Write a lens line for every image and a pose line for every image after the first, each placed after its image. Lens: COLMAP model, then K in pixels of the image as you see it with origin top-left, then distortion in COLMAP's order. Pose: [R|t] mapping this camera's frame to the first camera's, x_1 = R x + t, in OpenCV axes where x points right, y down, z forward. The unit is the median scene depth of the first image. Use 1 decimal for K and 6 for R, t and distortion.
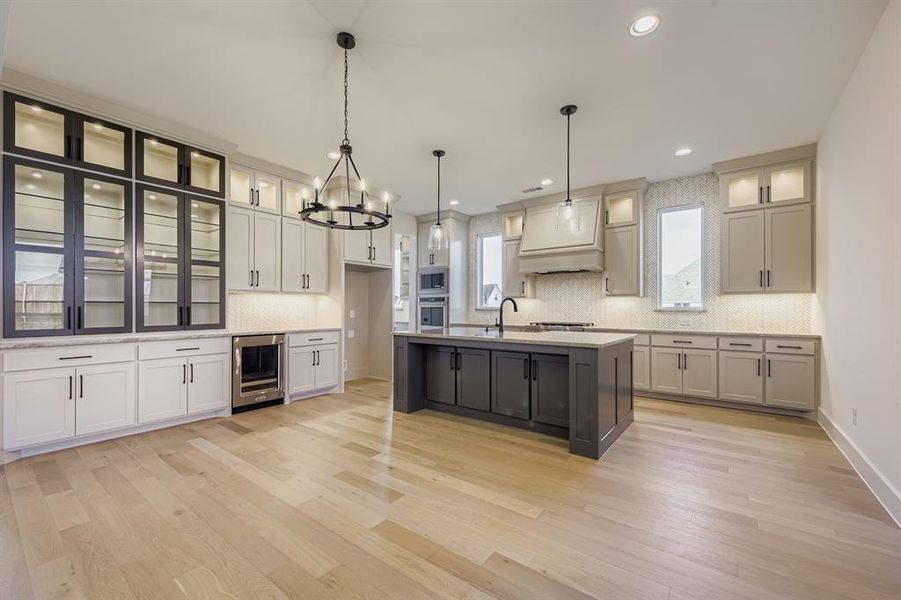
lens RADIAL K [[370.2, 0, 448.9], [0, 370.2, 306.5], [0, 0, 1]] dist [0.006842, -0.000255]
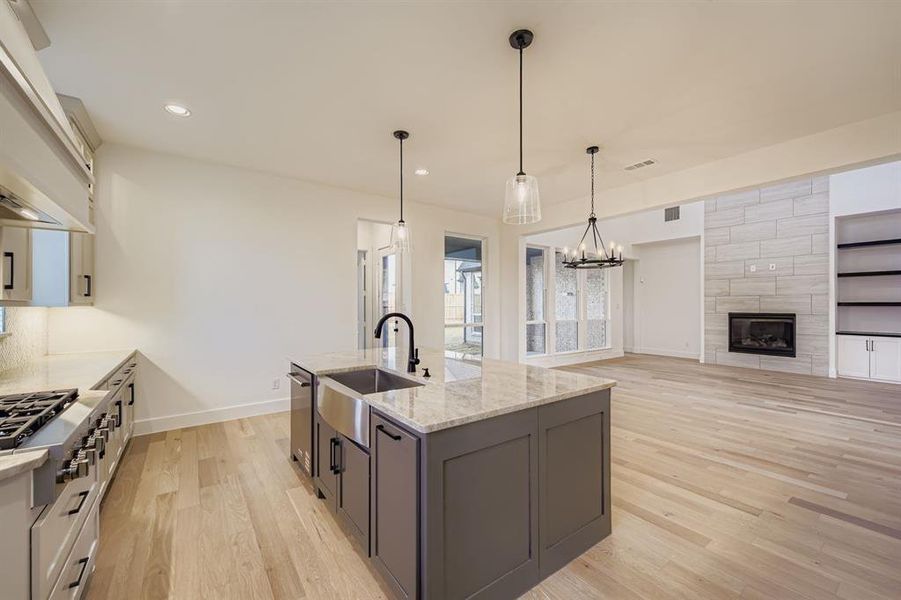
lens RADIAL K [[359.4, 0, 450.0], [0, 359.4, 305.7], [0, 0, 1]] dist [0.008911, -0.000468]
pose [[-0.959614, -0.000120, 0.281320, -0.070563], [-0.001370, 0.999990, -0.004248, -0.030752], [-0.281317, -0.004462, -0.959605, 1.446234]]
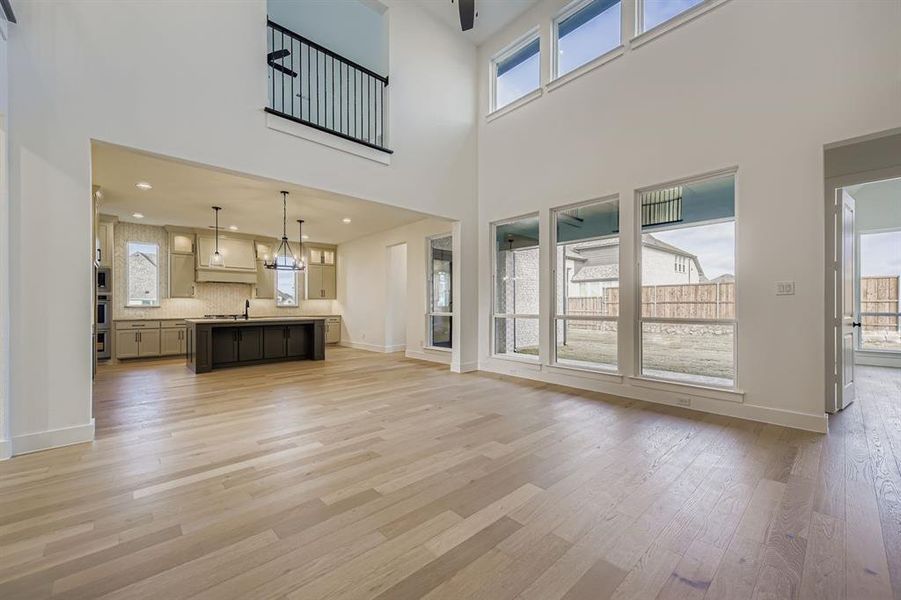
lens RADIAL K [[352.7, 0, 448.6], [0, 352.7, 303.2], [0, 0, 1]] dist [0.008873, 0.000052]
pose [[0.176877, 0.004734, 0.984222, -1.287627], [-0.002812, 0.999987, -0.004305, -0.002057], [-0.984229, -0.002006, 0.176888, -0.241888]]
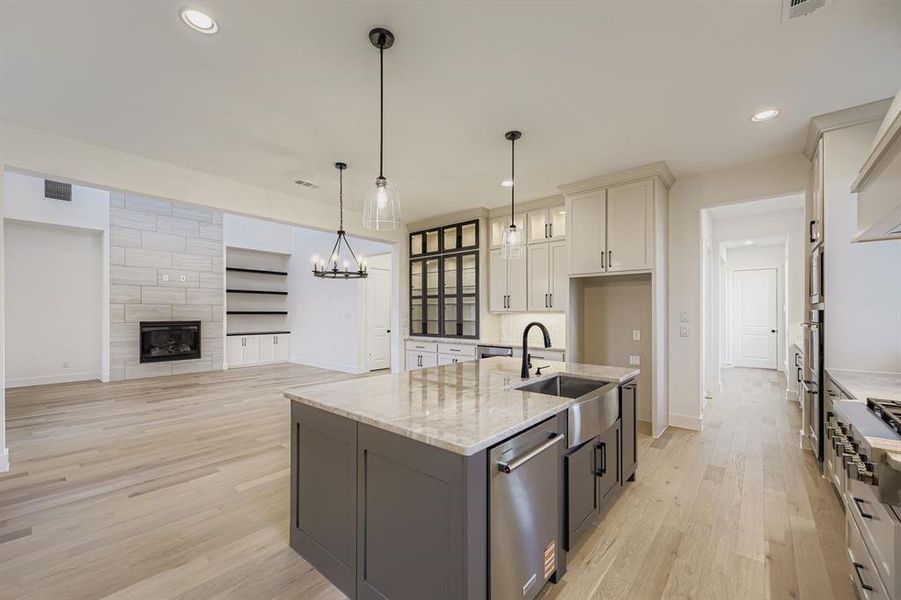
lens RADIAL K [[362.5, 0, 445.0], [0, 362.5, 311.7], [0, 0, 1]] dist [0.012964, -0.000091]
pose [[-0.058422, -0.004731, -0.998281, 0.712045], [0.004335, 0.999978, -0.004993, -0.036667], [0.998283, -0.004619, -0.058400, 0.856509]]
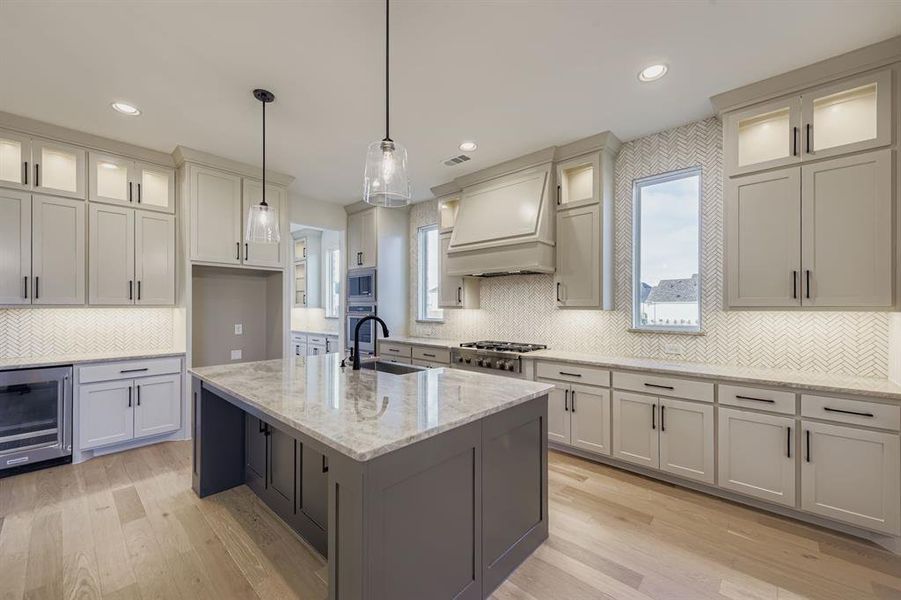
lens RADIAL K [[359.4, 0, 450.0], [0, 359.4, 305.7], [0, 0, 1]] dist [0.008911, -0.000468]
pose [[0.995890, 0.000428, -0.090568, 0.341738], [-0.000391, 1.000000, 0.000430, -0.040764], [0.090568, -0.000393, 0.995890, 0.373231]]
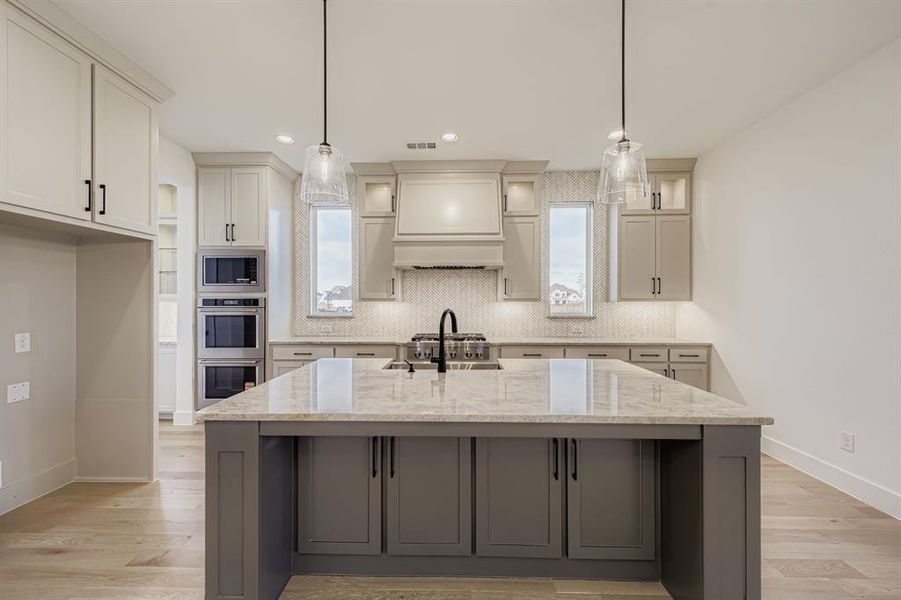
lens RADIAL K [[352.7, 0, 448.6], [0, 352.7, 303.2], [0, 0, 1]] dist [0.008873, 0.000052]
pose [[0.808667, -0.006336, 0.588233, -0.150401], [-0.001195, 0.999922, 0.012413, -0.038493], [-0.588266, -0.010741, 0.808596, 0.541804]]
